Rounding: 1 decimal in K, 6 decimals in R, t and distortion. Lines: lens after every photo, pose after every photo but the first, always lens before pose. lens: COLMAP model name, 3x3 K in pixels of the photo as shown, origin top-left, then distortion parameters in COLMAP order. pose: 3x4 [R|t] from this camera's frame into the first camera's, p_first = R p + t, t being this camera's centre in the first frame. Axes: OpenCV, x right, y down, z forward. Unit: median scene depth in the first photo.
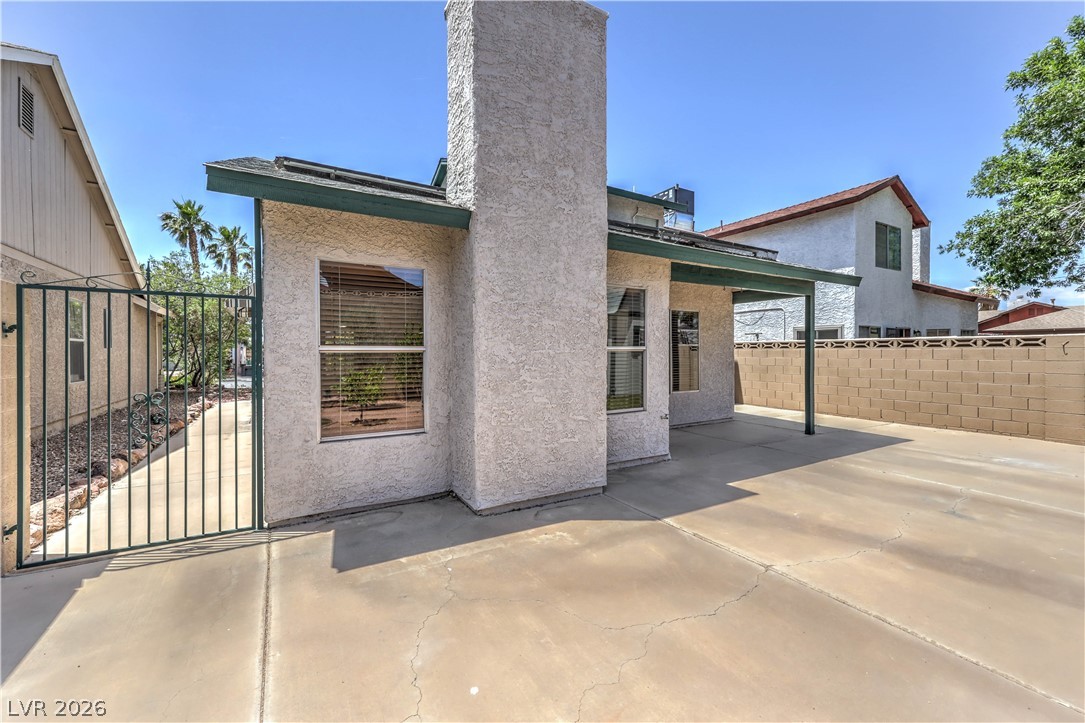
lens RADIAL K [[437.1, 0, 543.9], [0, 437.1, 353.6], [0, 0, 1]] dist [0.000804, 0.000026]
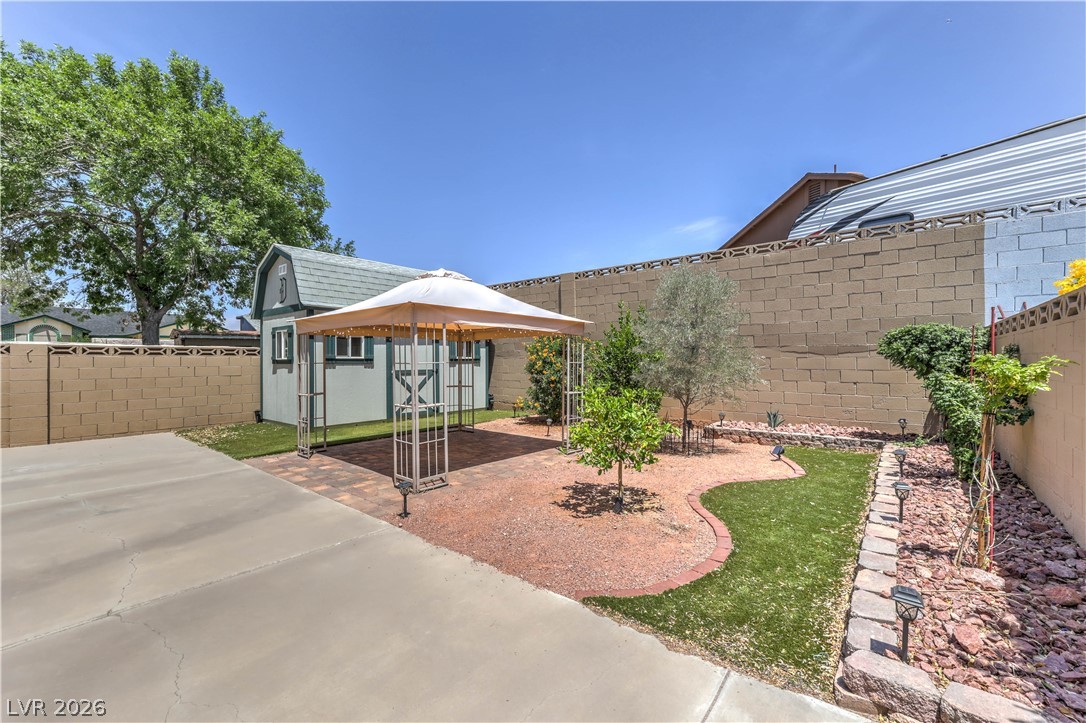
lens RADIAL K [[437.5, 0, 544.4], [0, 437.5, 353.6], [0, 0, 1]] dist [0.000804, 0.000026]
pose [[-0.343016, 0.013922, 0.939226, -0.568814], [0.004214, 0.999903, -0.013283, 0.001388], [-0.939320, -0.000599, -0.343042, 0.500435]]
